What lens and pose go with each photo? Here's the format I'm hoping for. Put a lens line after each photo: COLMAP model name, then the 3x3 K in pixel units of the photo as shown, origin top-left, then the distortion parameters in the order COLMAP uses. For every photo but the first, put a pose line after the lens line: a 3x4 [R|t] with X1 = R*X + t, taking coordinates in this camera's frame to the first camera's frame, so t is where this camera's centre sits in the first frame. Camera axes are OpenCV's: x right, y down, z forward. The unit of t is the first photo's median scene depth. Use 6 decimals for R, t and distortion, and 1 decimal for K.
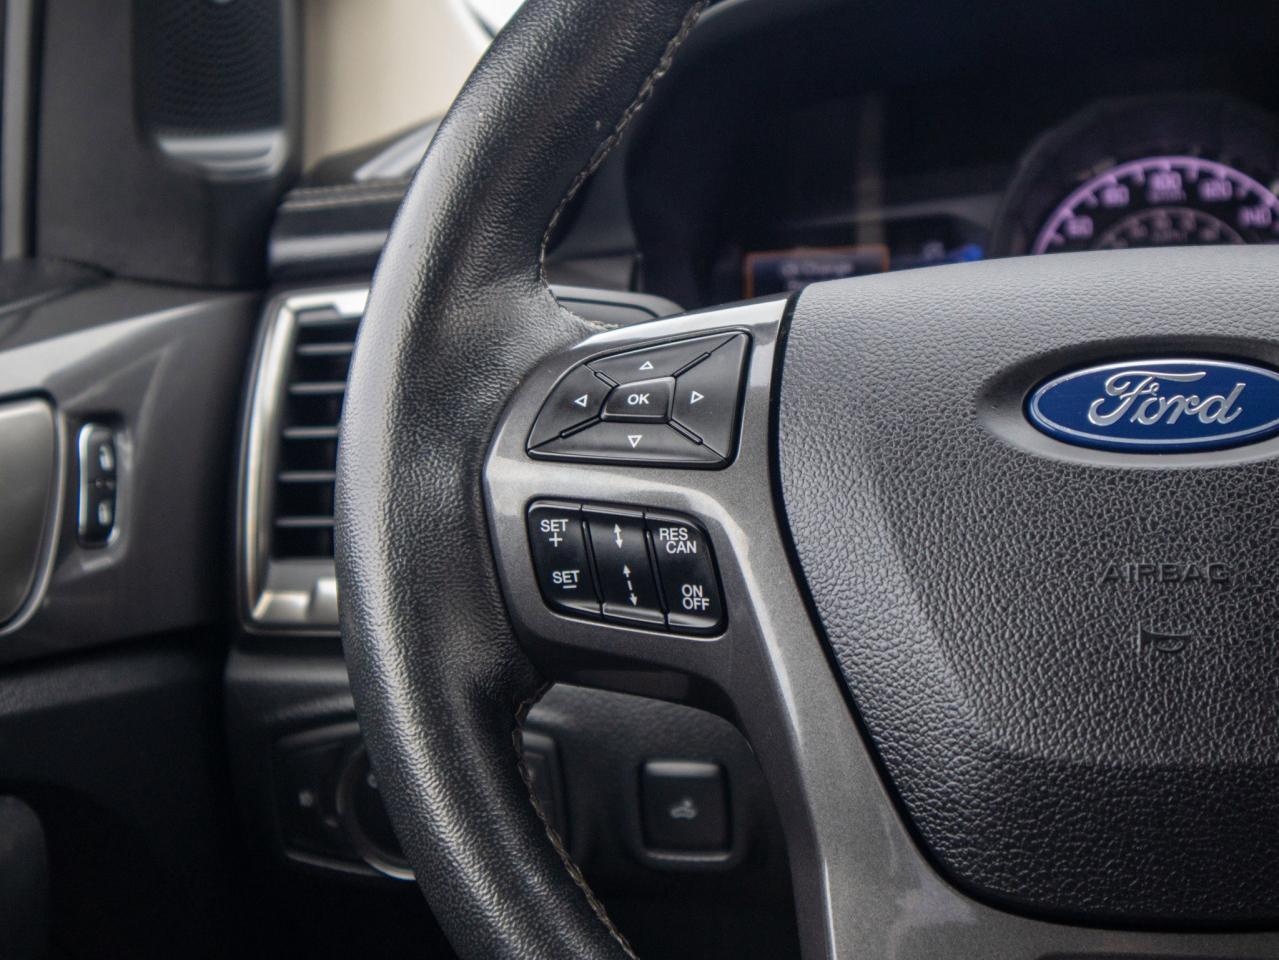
lens RADIAL K [[2279.5, 0, 639.5], [0, 2279.5, 480.0], [0, 0, 1]] dist [-0.042210, 0.154659]
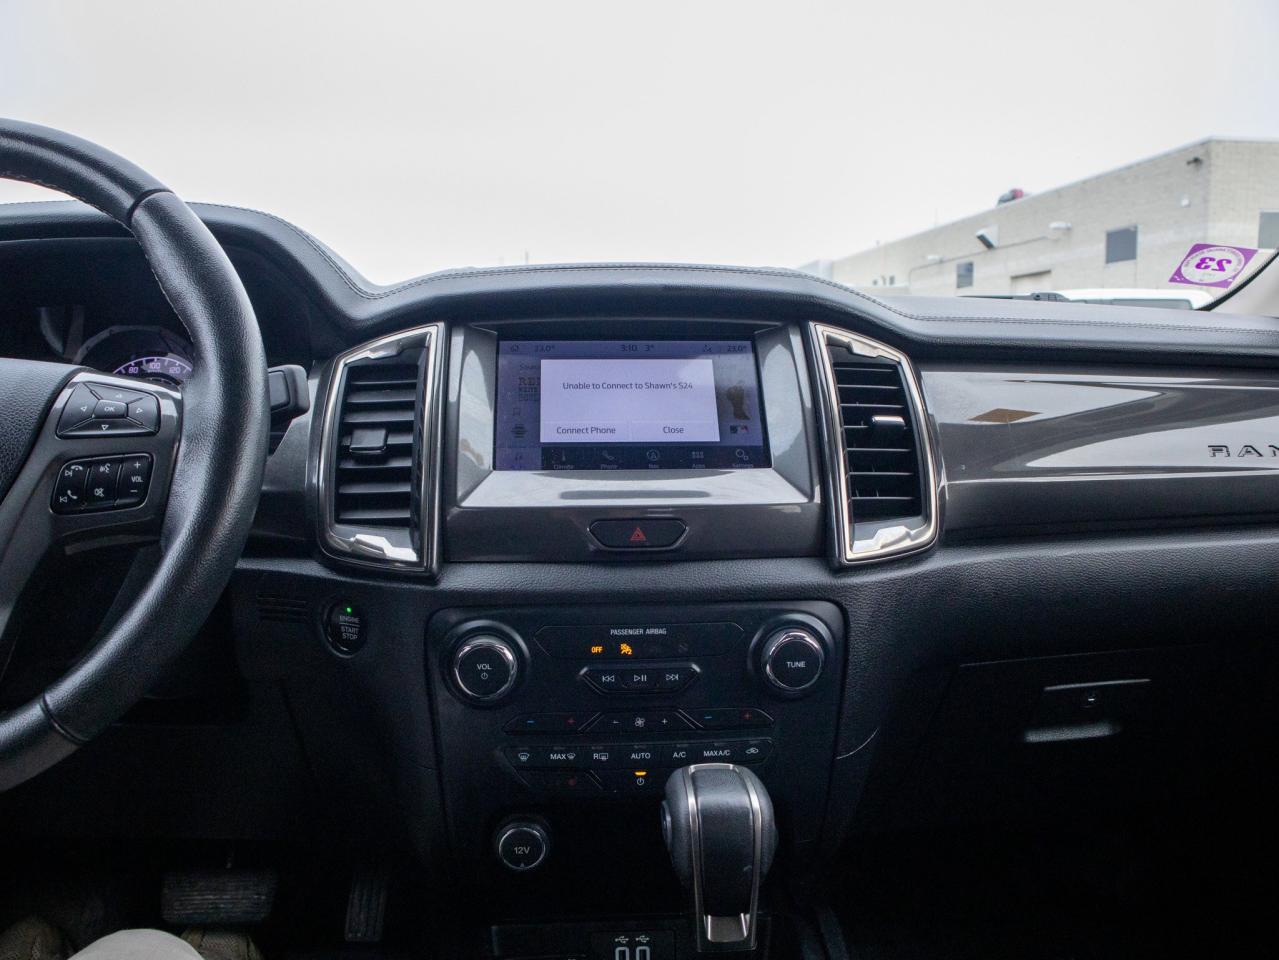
lens RADIAL K [[963.7, 0, 638.0], [0, 963.7, 503.4], [0, 0, 1]] dist [-0.086795, 0.011463]
pose [[0.946564, 0.048877, 0.318790, 0.686686], [-0.030513, 0.997588, -0.062350, 0.096460], [-0.321068, 0.049291, 0.945772, -0.125638]]
